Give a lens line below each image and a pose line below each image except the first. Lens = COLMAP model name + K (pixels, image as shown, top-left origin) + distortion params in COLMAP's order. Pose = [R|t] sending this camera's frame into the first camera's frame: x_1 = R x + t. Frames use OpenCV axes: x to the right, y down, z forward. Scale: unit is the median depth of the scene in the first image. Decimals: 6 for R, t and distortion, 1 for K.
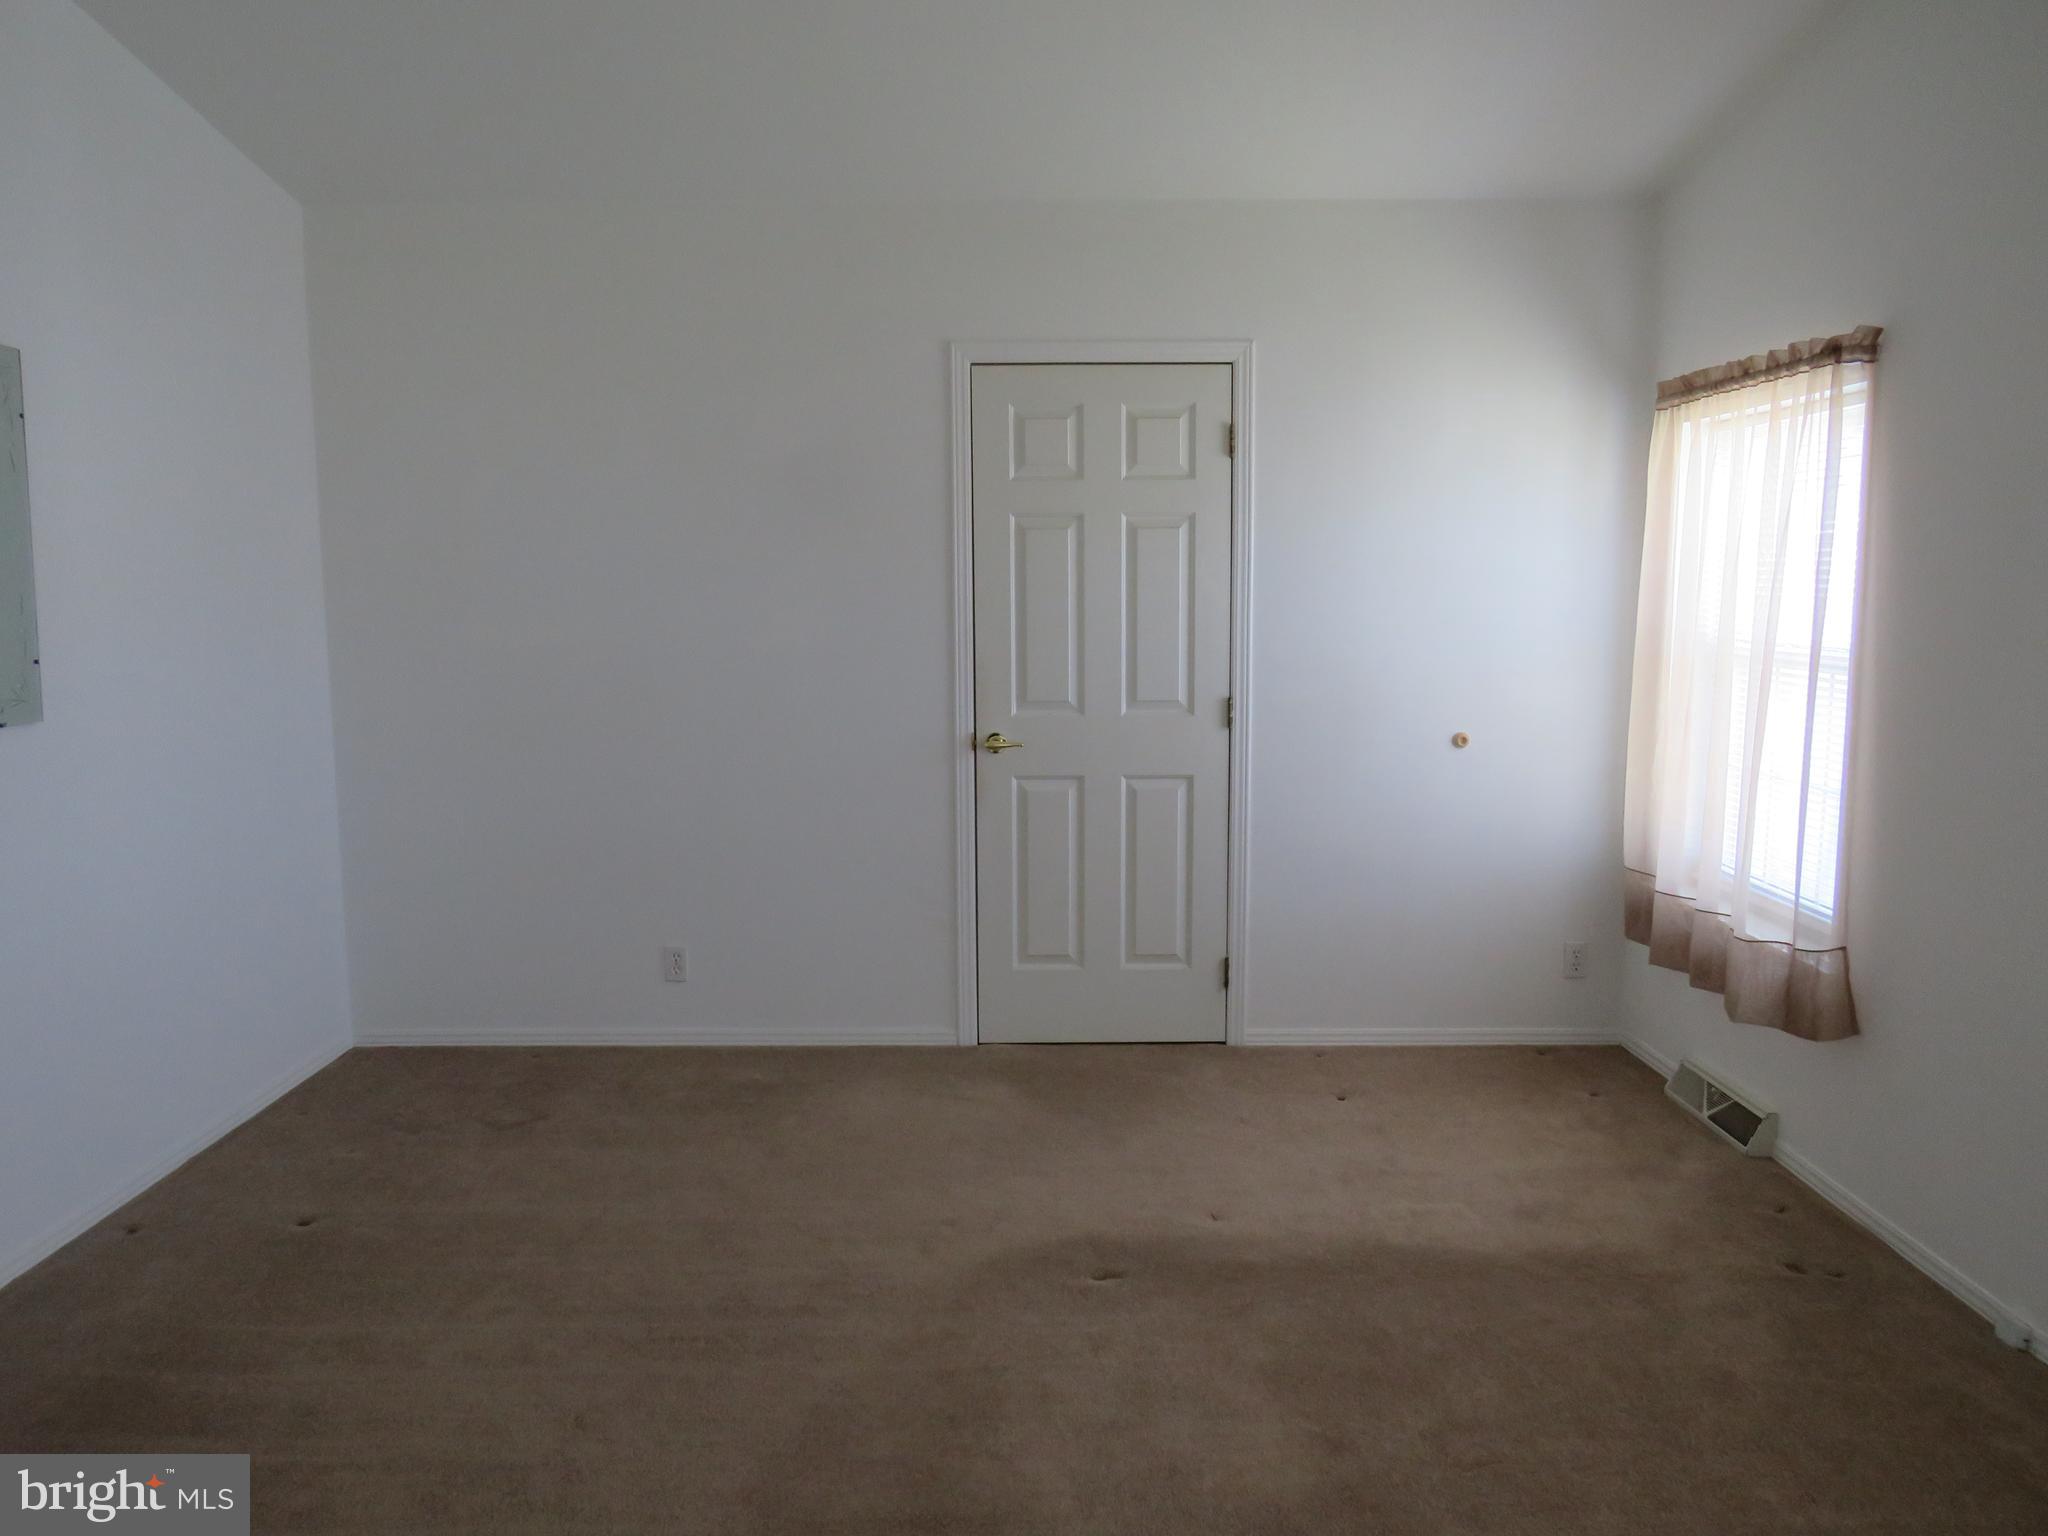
lens RADIAL K [[1468.5, 0, 1026.6], [0, 1468.5, 770.1], [0, 0, 1]] dist [-0.020896, -0.000182]
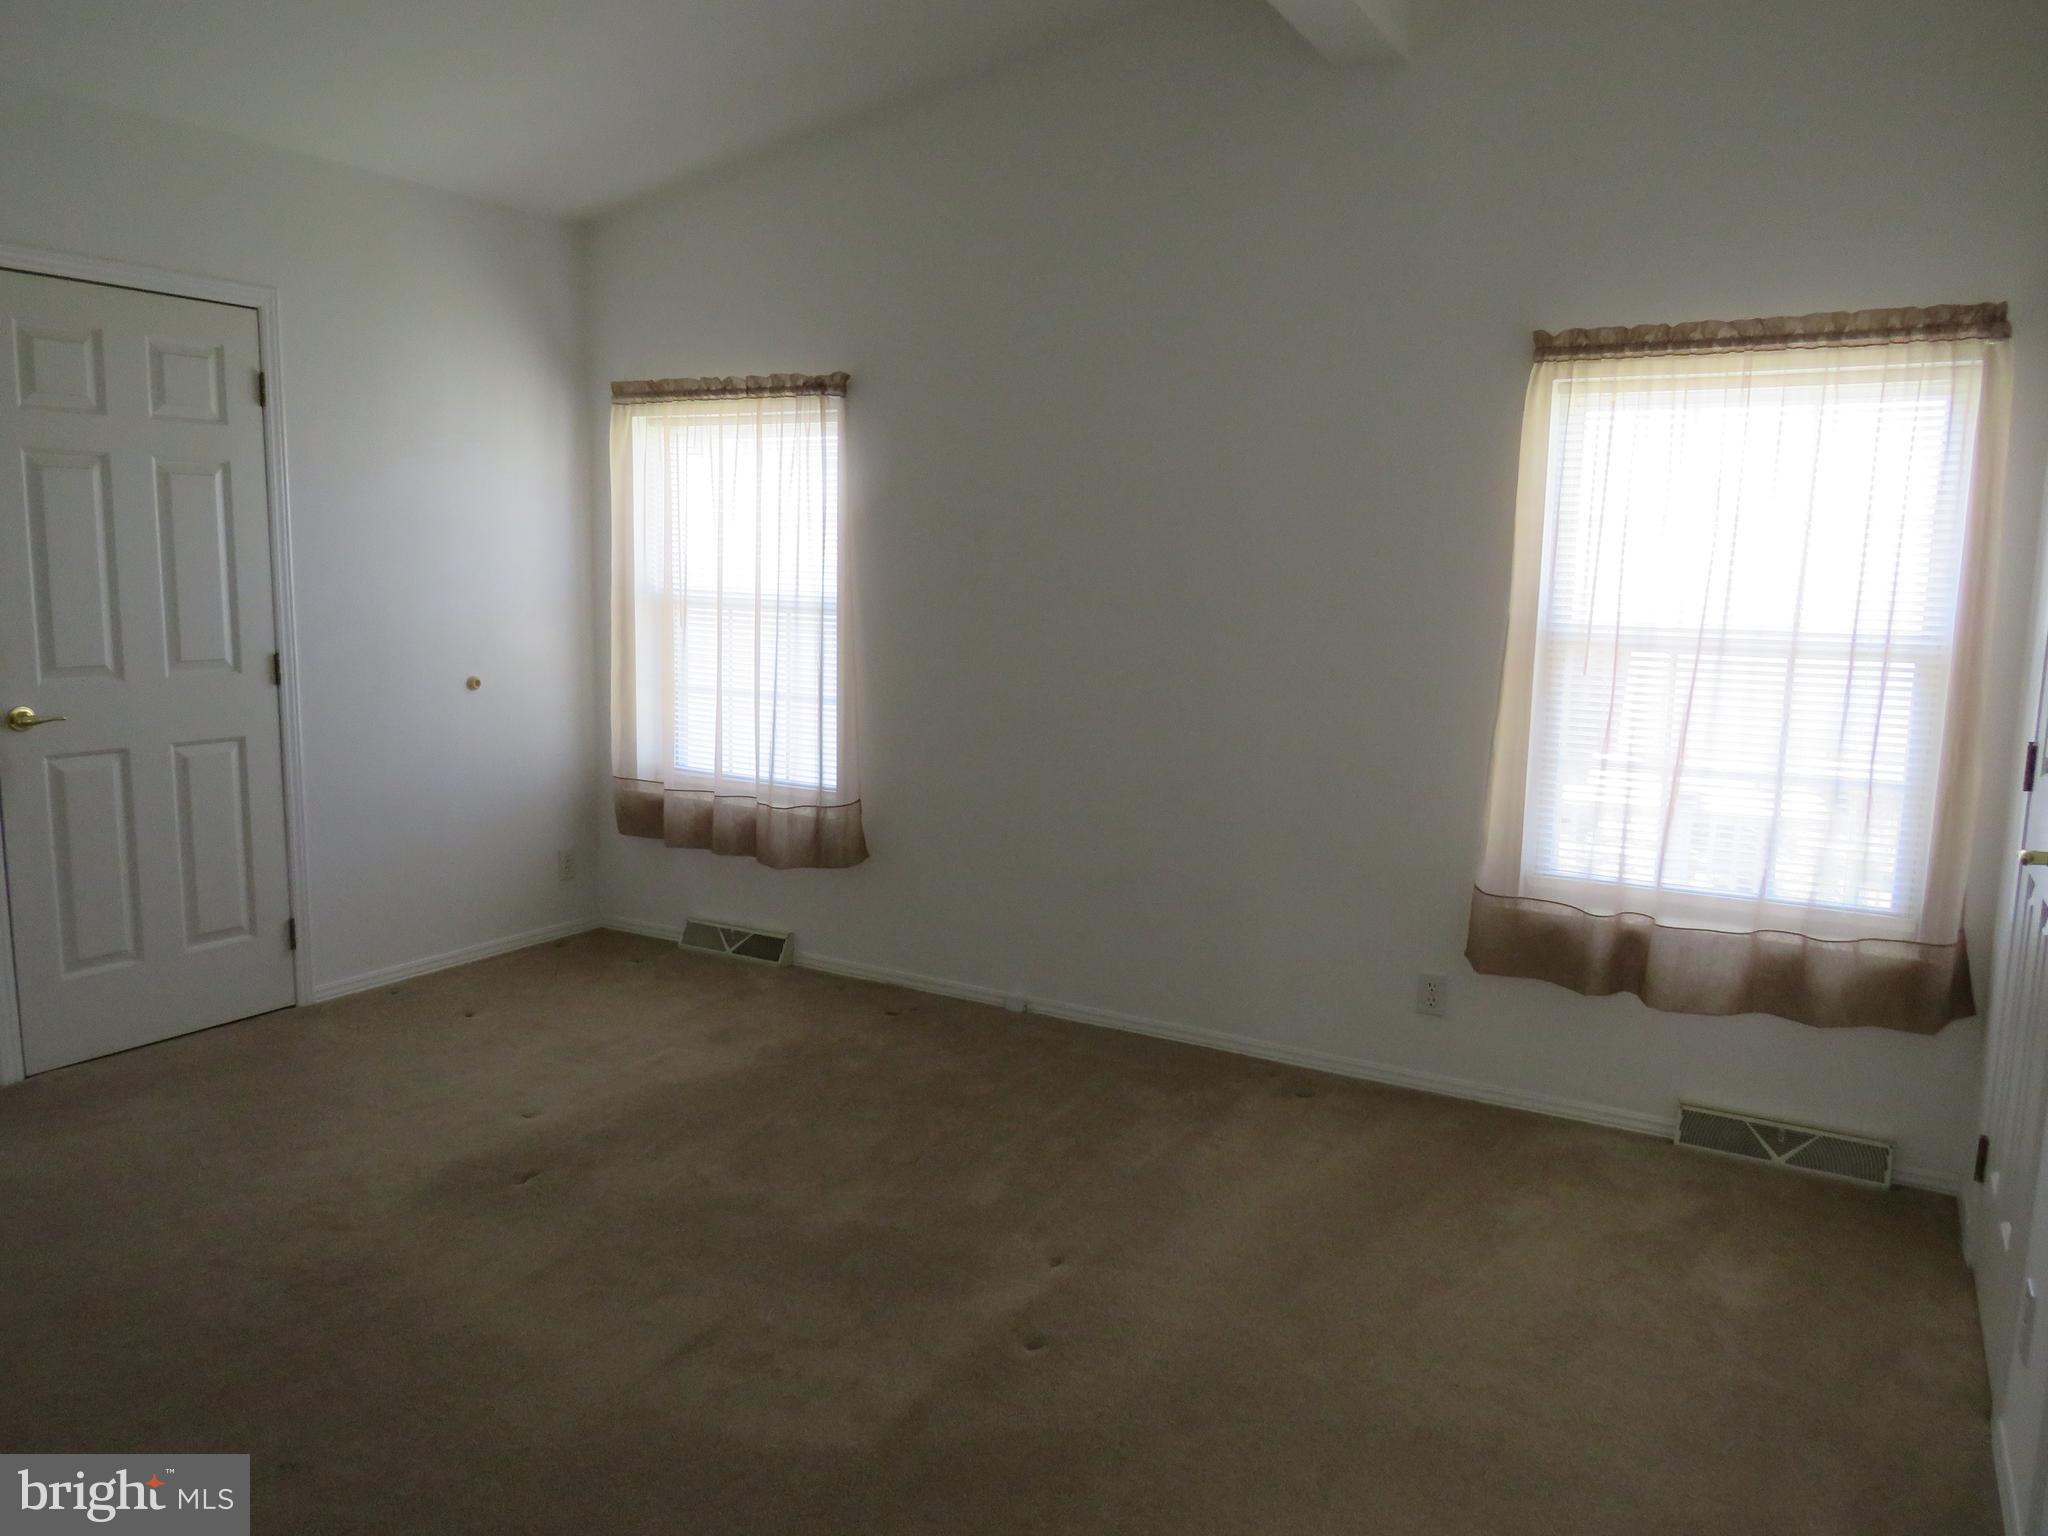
lens RADIAL K [[1459.9, 0, 1013.8], [0, 1459.9, 769.8], [0, 0, 1]] dist [-0.020239, 0.010366]
pose [[0.512957, -0.108705, 0.851504, -0.450050], [0.083825, 0.993552, 0.076342, -0.005309], [-0.854312, 0.032217, 0.518761, 0.081431]]
